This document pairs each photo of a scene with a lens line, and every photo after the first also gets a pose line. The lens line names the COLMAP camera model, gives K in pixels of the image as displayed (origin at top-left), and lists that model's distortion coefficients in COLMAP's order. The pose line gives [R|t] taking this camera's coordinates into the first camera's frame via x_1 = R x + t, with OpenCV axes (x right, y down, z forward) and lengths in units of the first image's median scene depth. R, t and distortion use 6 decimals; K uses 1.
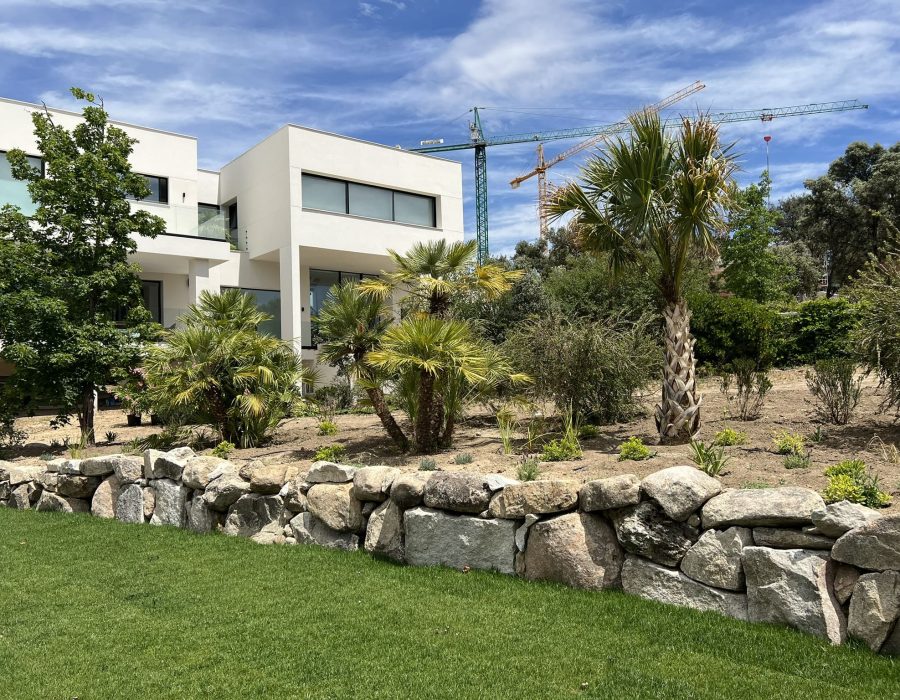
lens RADIAL K [[711.7, 0, 450.0], [0, 711.7, 350.0], [0, 0, 1]] dist [0.092324, -0.136263]
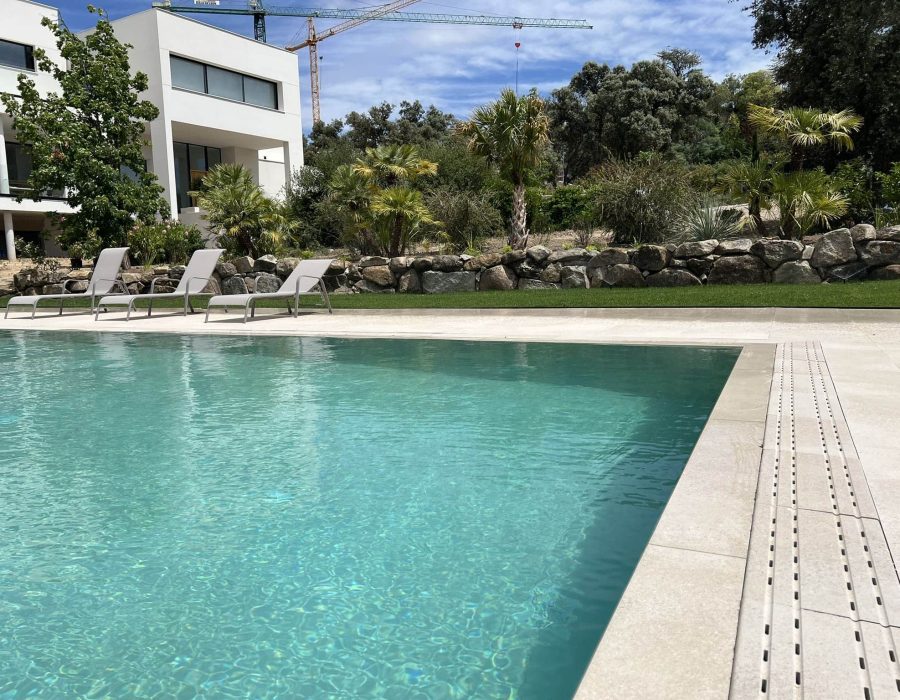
lens RADIAL K [[732.8, 0, 469.7], [0, 732.8, 352.8], [0, 0, 1]] dist [0.069852, -0.083071]
pose [[0.933222, -0.042845, 0.356737, -0.598438], [-0.015451, 0.987161, 0.158981, 0.078261], [-0.358968, -0.153877, 0.920578, -0.984708]]
